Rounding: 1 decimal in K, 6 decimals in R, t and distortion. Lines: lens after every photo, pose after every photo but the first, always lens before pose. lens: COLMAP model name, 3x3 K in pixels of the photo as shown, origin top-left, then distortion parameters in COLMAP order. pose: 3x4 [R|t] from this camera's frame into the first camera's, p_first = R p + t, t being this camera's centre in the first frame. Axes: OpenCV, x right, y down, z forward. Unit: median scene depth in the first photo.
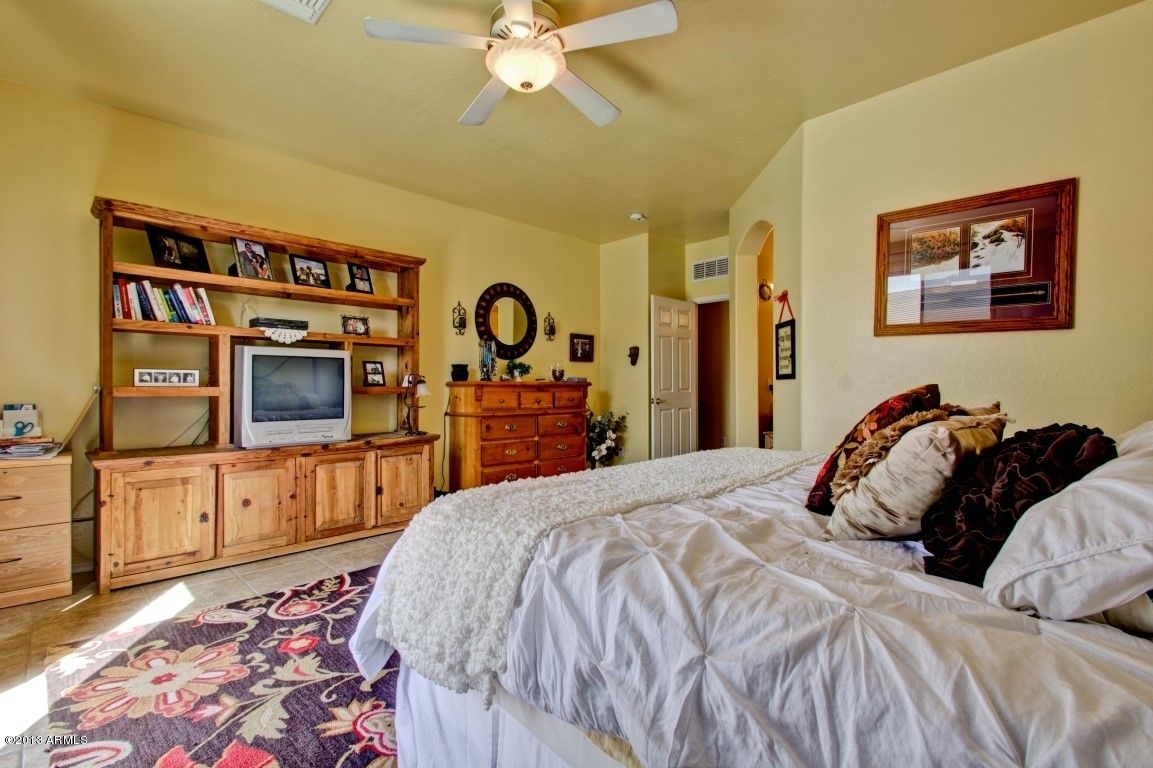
lens RADIAL K [[529.5, 0, 575.7], [0, 529.5, 386.4], [0, 0, 1]] dist [0.030765, -0.017359]
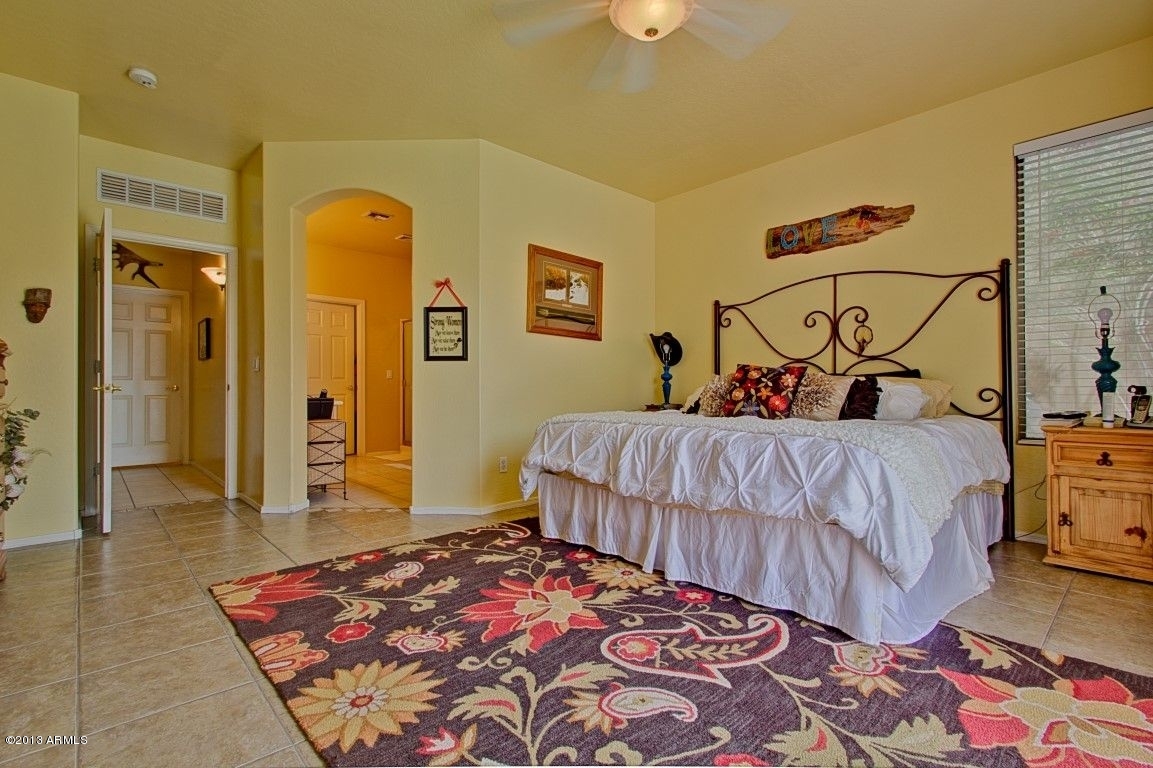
lens RADIAL K [[529.5, 0, 575.7], [0, 529.5, 386.4], [0, 0, 1]] dist [0.030765, -0.017359]
pose [[0.035999, 0.001640, 0.999350, -1.154563], [-0.000553, 0.999999, -0.001621, 0.068753], [-0.999352, -0.000494, 0.035999, 1.220833]]
